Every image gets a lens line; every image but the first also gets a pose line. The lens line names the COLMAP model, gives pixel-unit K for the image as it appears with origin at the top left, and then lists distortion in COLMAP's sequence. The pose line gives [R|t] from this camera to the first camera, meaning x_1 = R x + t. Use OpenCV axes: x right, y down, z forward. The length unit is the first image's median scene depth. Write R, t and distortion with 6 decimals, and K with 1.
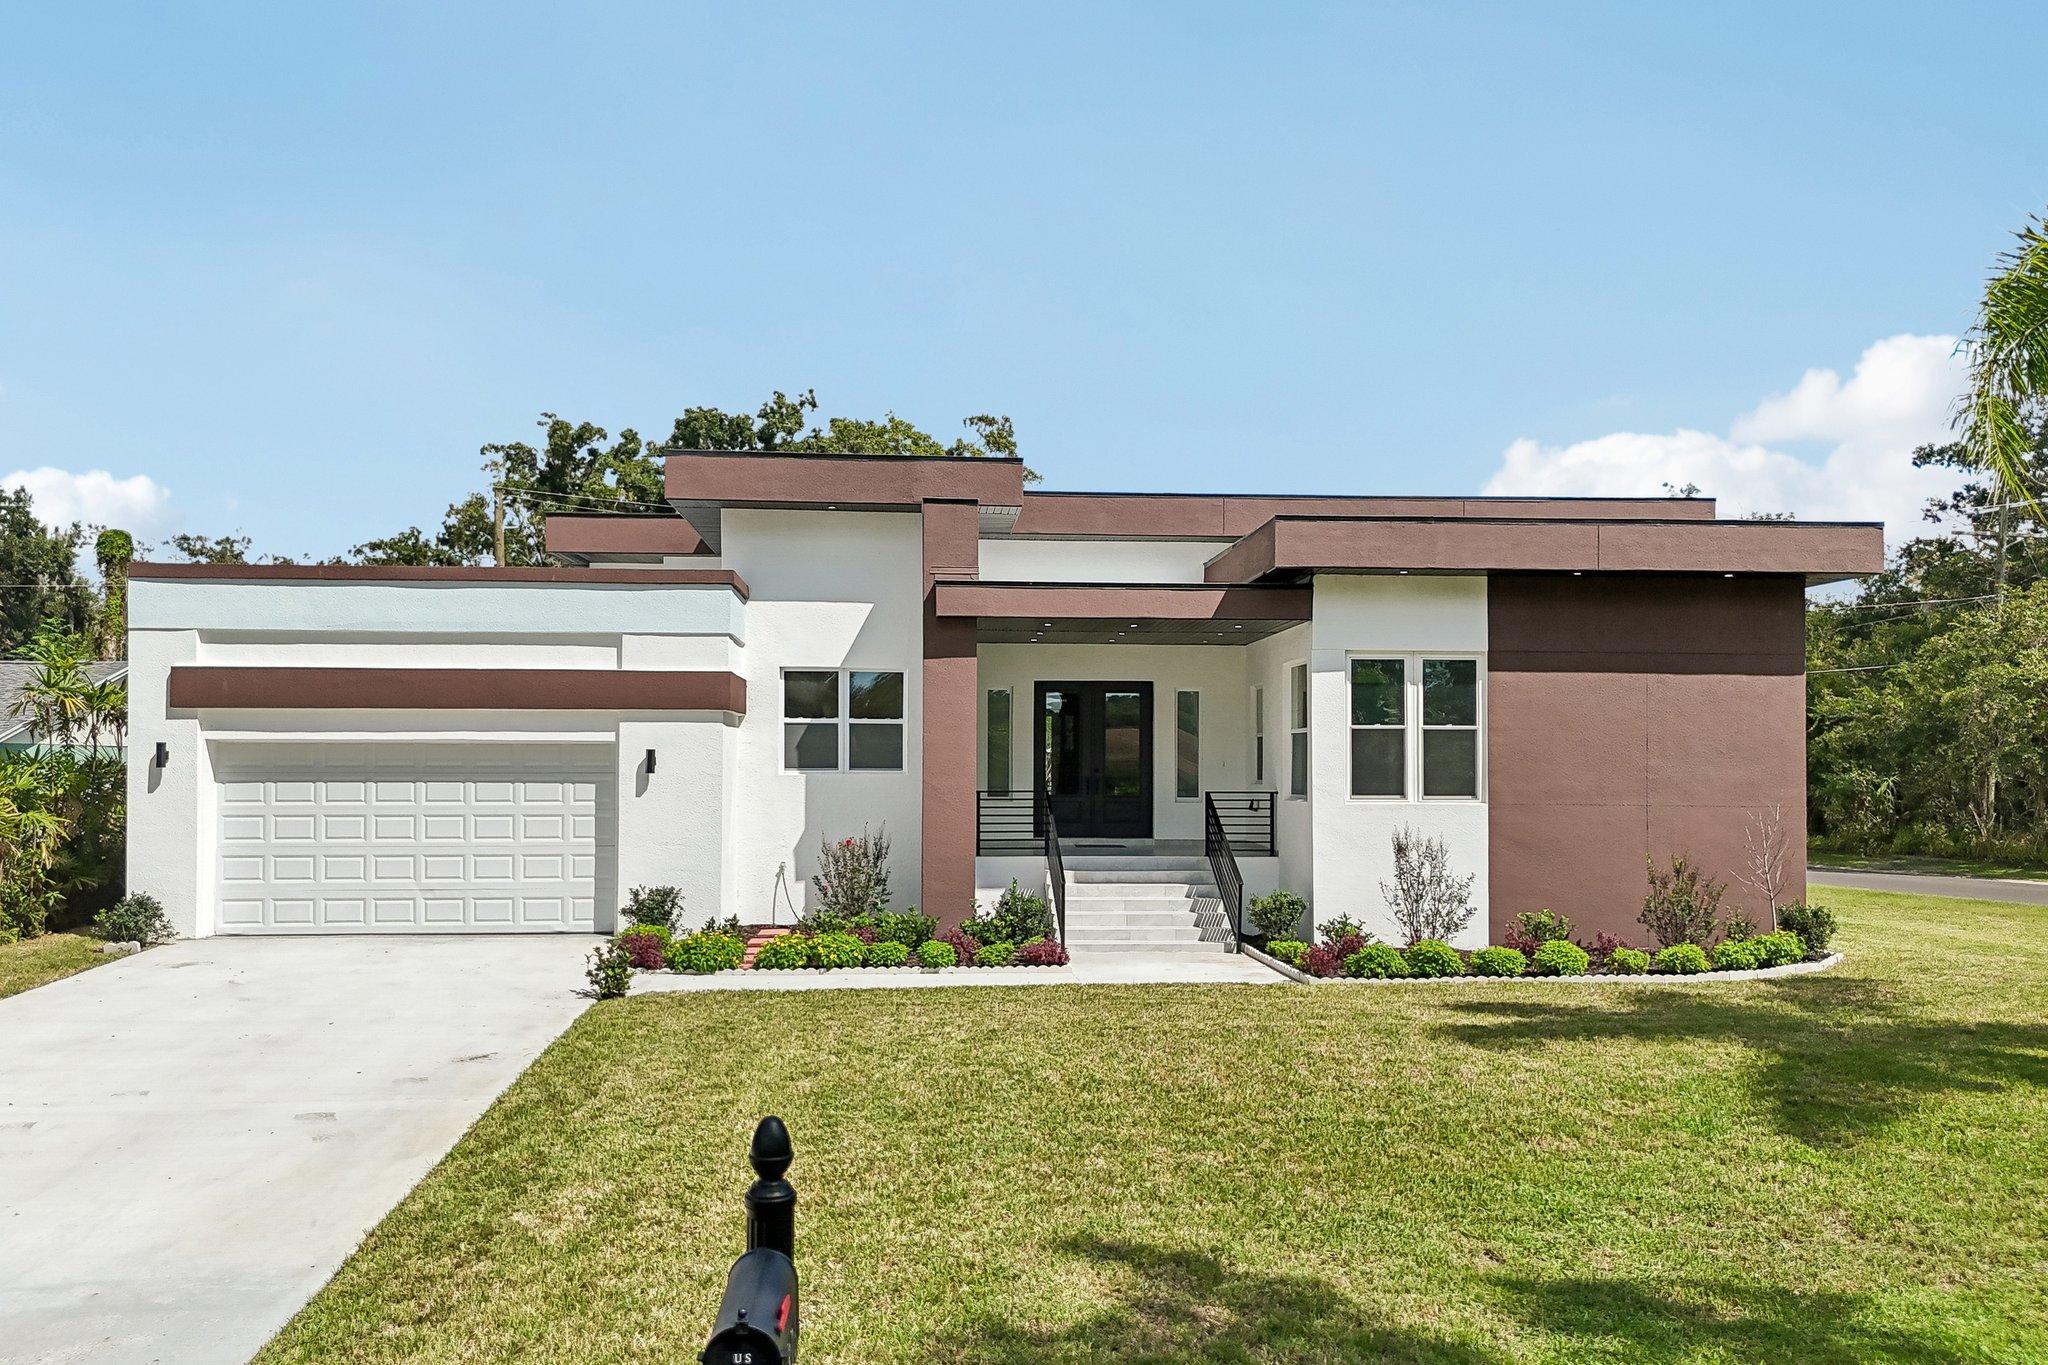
lens RADIAL K [[1593.8, 0, 1140.7], [0, 1593.8, 771.0], [0, 0, 1]] dist [0.113303, -0.224280]
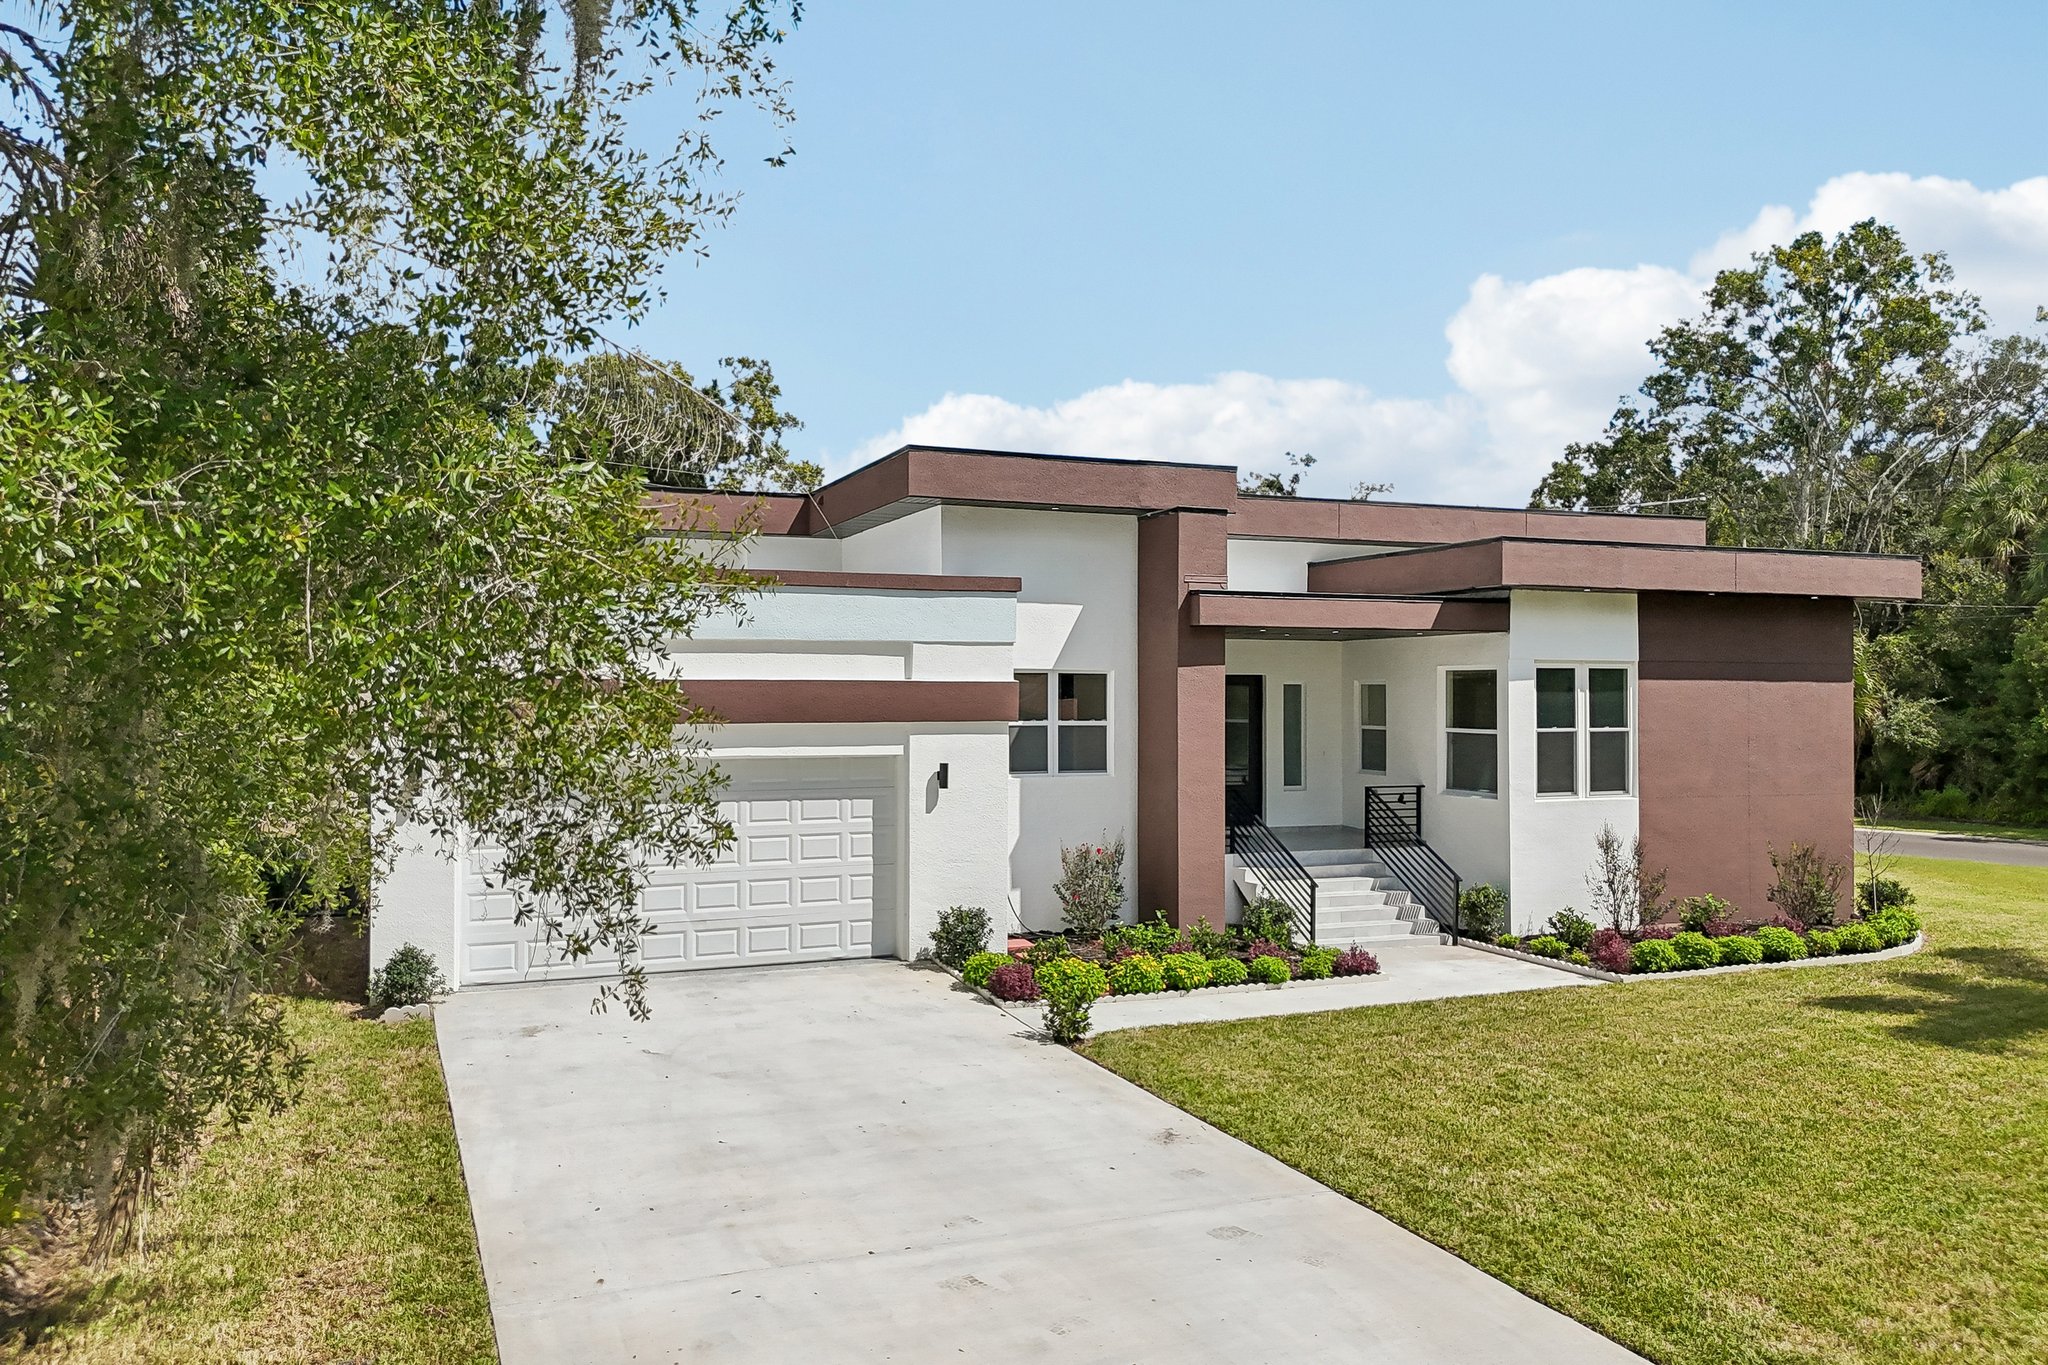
lens RADIAL K [[1550.9, 0, 1014.2], [0, 1550.9, 683.7], [0, 0, 1]] dist [0.078876, -0.074562]
pose [[0.947727, 0.000628, 0.319082, -0.540820], [-0.002281, 0.999986, 0.004806, -0.063334], [-0.319074, -0.005282, 0.947715, 0.107958]]
